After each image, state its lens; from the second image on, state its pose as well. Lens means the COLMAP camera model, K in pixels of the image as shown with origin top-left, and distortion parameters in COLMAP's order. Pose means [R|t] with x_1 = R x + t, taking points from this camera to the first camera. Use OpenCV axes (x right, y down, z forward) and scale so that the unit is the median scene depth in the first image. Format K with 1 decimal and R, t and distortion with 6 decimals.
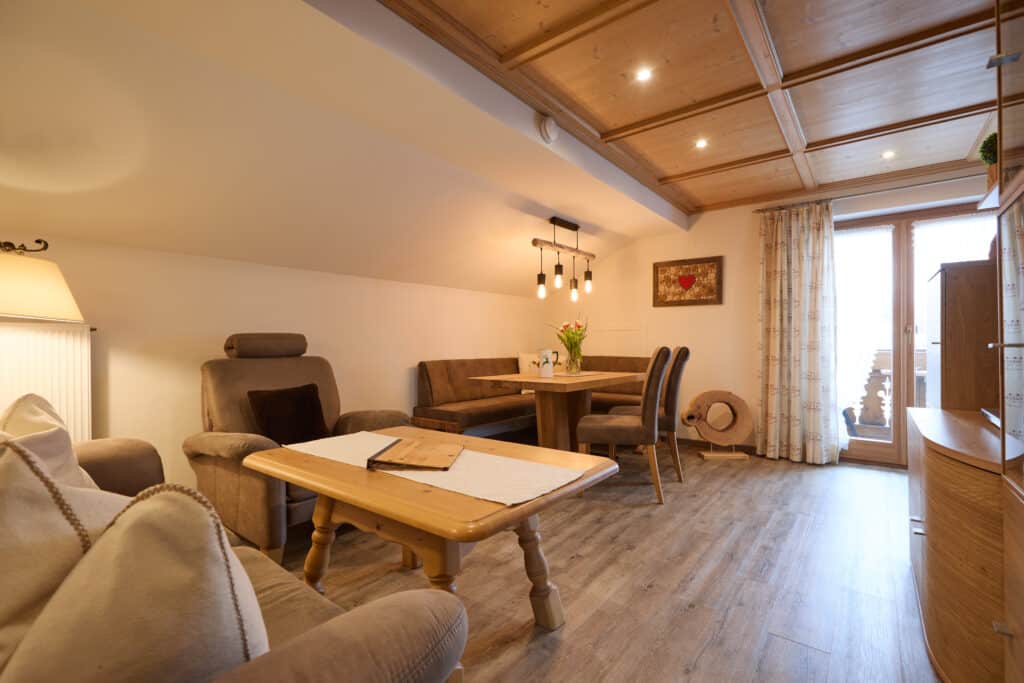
lens RADIAL K [[457.7, 0, 503.2], [0, 457.7, 343.1], [0, 0, 1]] dist [-0.005161, -0.001147]
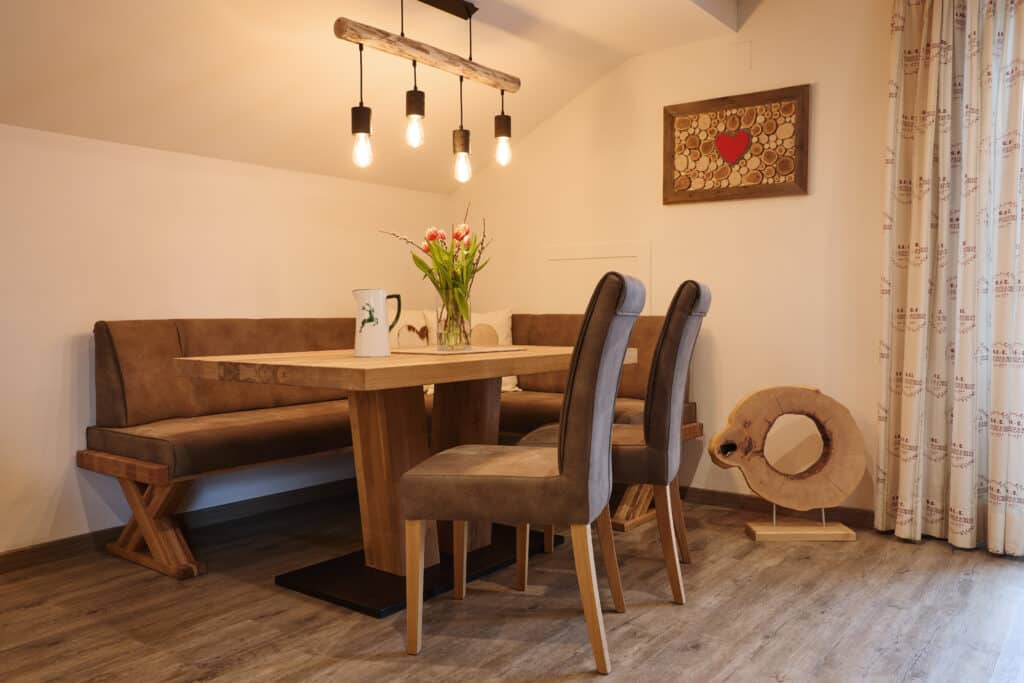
lens RADIAL K [[804.0, 0, 511.5], [0, 804.0, 340.6], [0, 0, 1]] dist [0.003680, 0.054153]
pose [[0.999529, -0.002171, 0.030625, 0.181233], [0.000895, 0.999134, 0.041610, 0.026860], [-0.030689, -0.041563, 0.998664, 0.236602]]
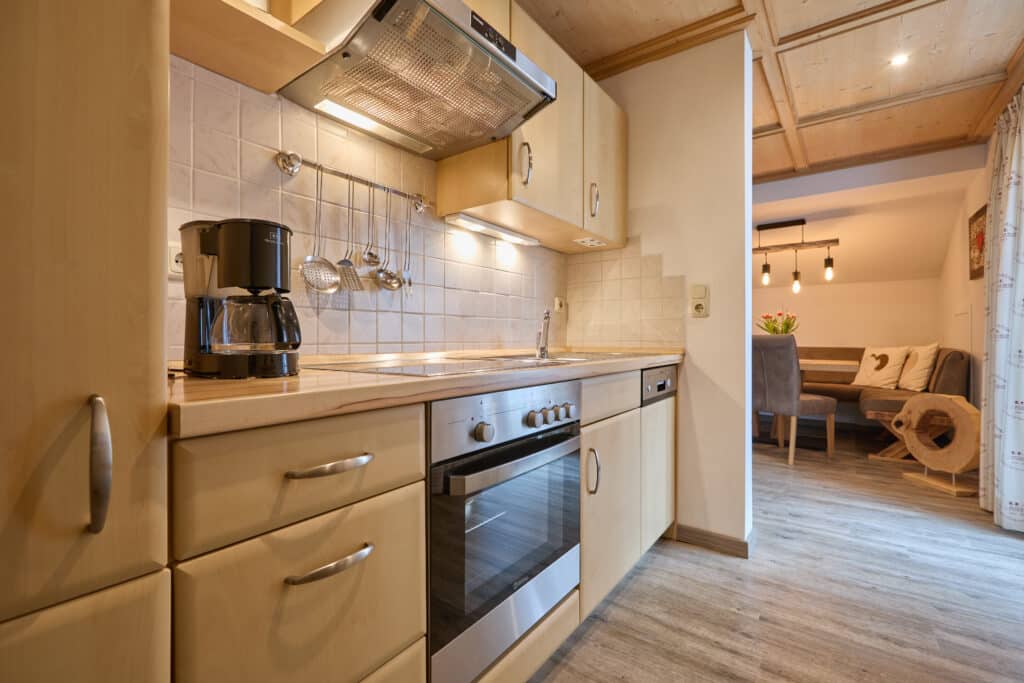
lens RADIAL K [[457.7, 0, 507.6], [0, 457.7, 332.6], [0, 0, 1]] dist [-0.005161, -0.001147]
pose [[0.040088, -0.017072, -0.999050, 1.198350], [-0.001408, 0.999852, -0.017143, 0.019196], [0.999195, 0.002094, 0.040058, 0.297862]]
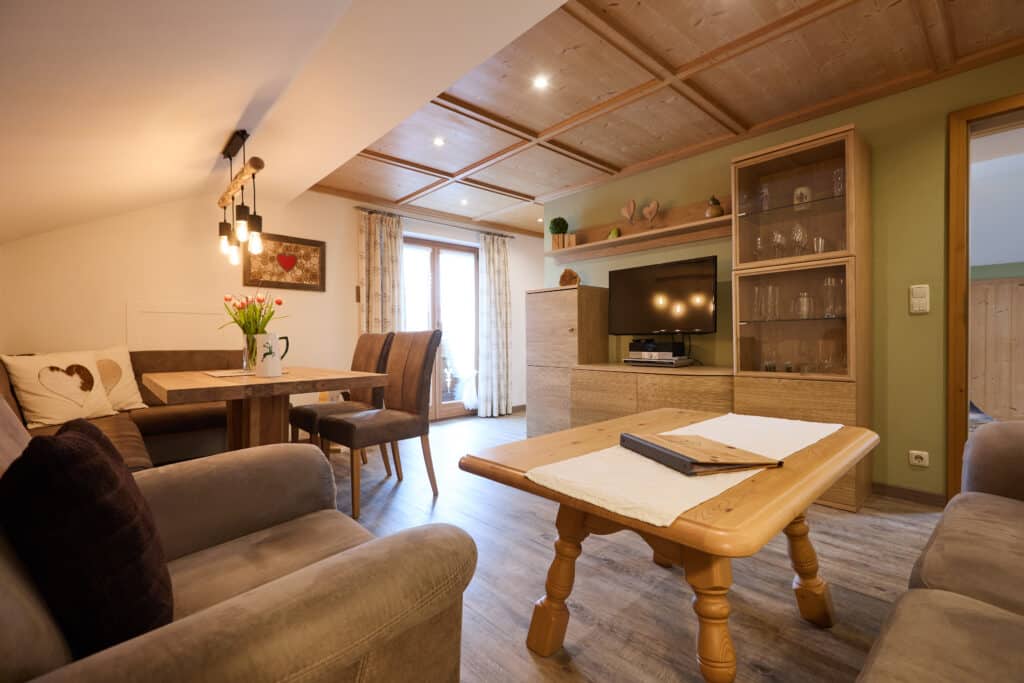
lens RADIAL K [[457.7, 0, 510.5], [0, 457.7, 346.0], [0, 0, 1]] dist [-0.005161, -0.001147]
pose [[0.107178, -0.017512, 0.994086, -0.485735], [0.021184, 0.999658, 0.015327, 0.025645], [-0.994014, 0.019416, 0.107513, 0.553126]]
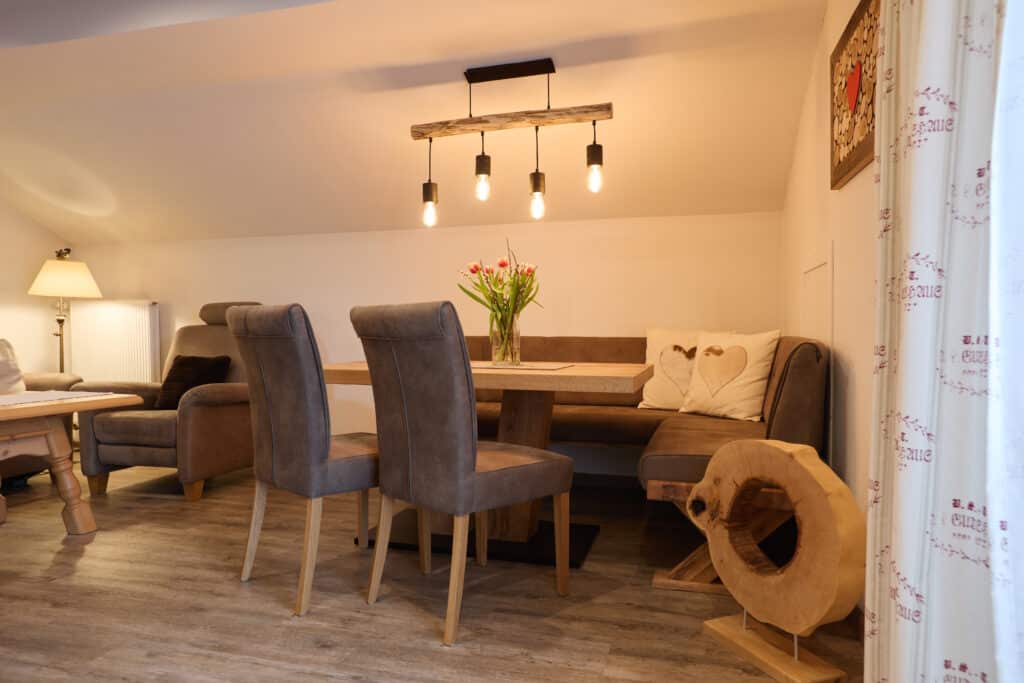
lens RADIAL K [[650.5, 0, 513.3], [0, 650.5, 342.5], [0, 0, 1]] dist [-0.001749, -0.001414]
pose [[0.392157, 0.019080, -0.919700, 0.805048], [-0.000500, 0.999789, 0.020529, 0.027685], [0.919898, -0.007591, 0.392084, 0.713235]]
